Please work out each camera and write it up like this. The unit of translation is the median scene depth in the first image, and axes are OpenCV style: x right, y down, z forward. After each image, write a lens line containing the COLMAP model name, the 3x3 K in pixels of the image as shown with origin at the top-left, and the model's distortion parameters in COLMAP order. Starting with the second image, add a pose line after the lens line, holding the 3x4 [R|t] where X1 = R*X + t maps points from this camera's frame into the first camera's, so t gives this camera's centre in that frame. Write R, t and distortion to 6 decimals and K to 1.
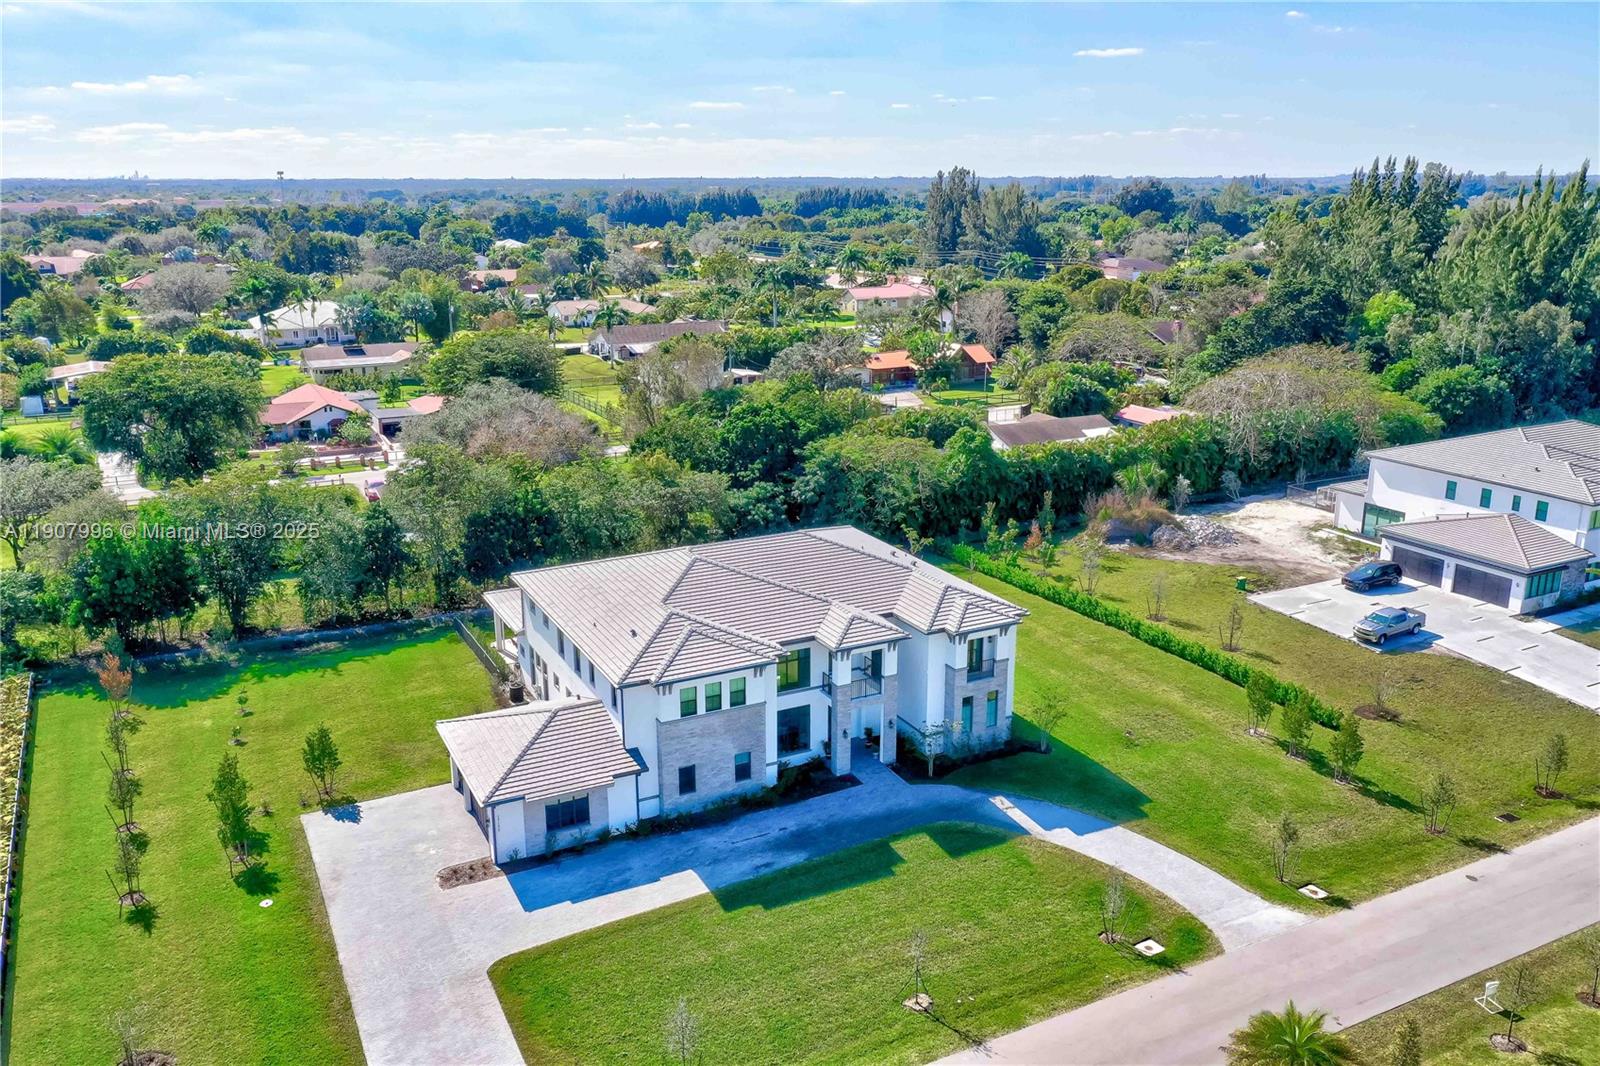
lens RADIAL K [[1264.8, 0, 796.7], [0, 1264.8, 526.0], [0, 0, 1]] dist [0.007577, 0.003266]
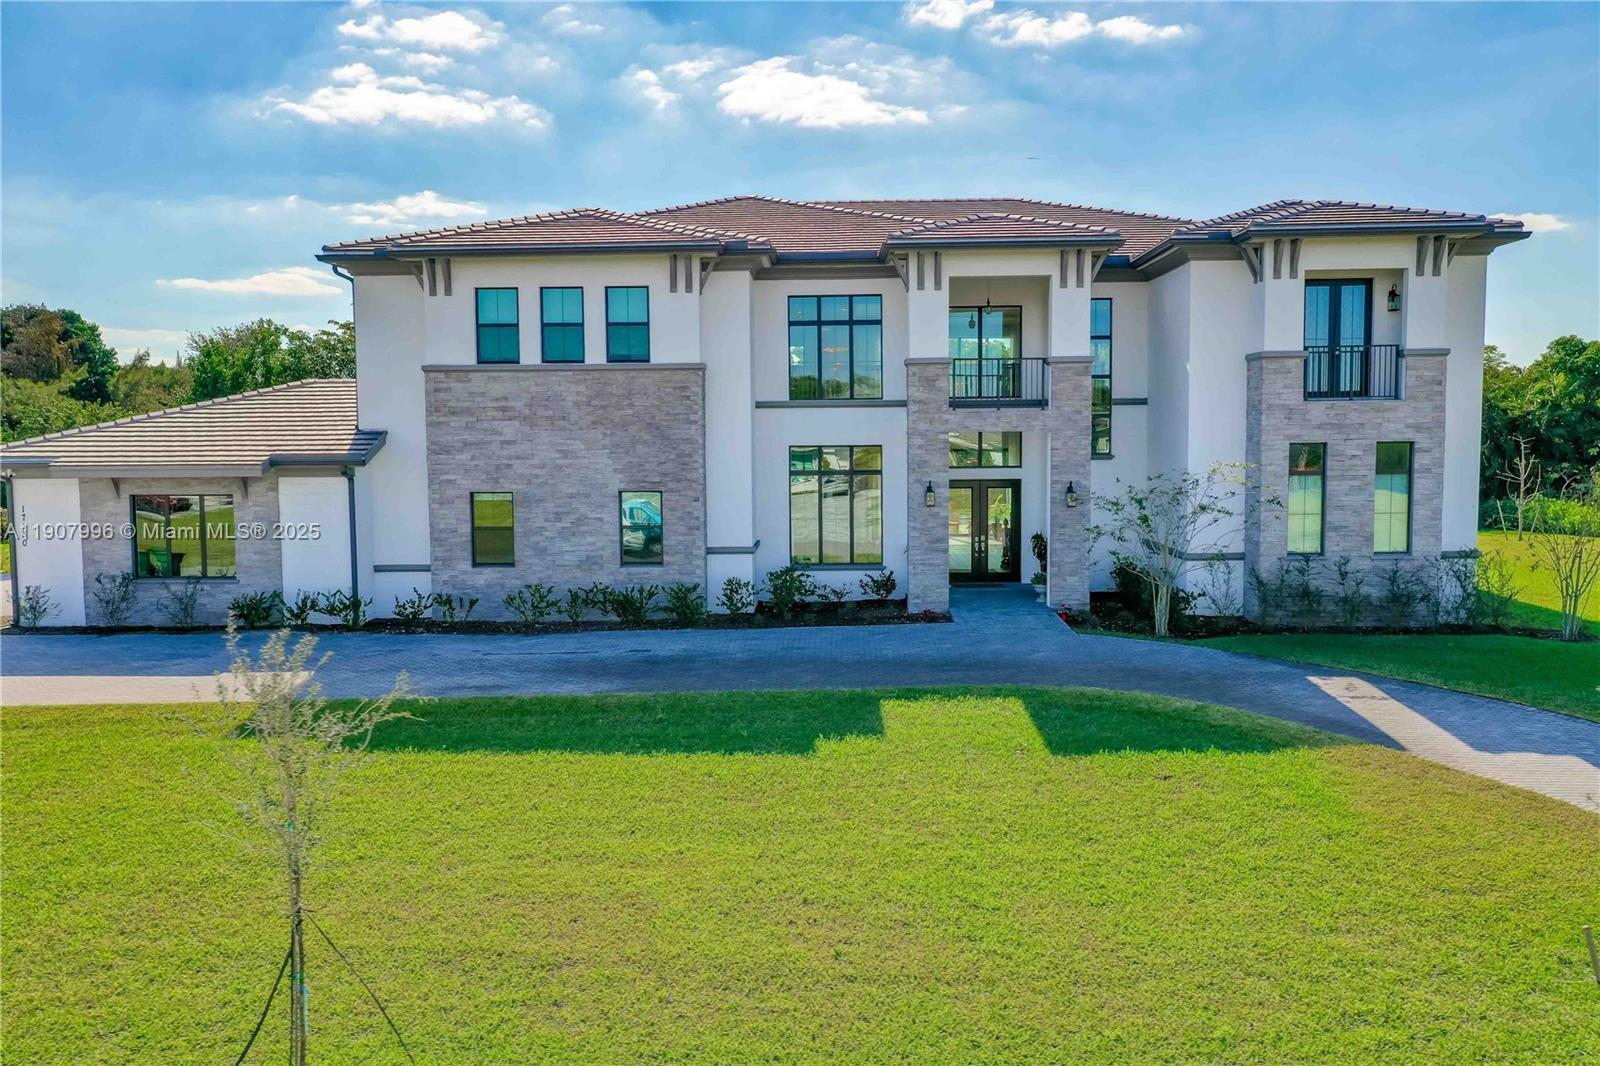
lens RADIAL K [[1264.8, 0, 800.3], [0, 1264.8, 507.4], [0, 0, 1]] dist [0.007577, 0.003266]
pose [[0.878493, 0.024287, -0.477137, 0.179243], [-0.119732, 0.978027, -0.170665, 0.228981], [0.462508, 0.207057, 0.862098, 0.629186]]
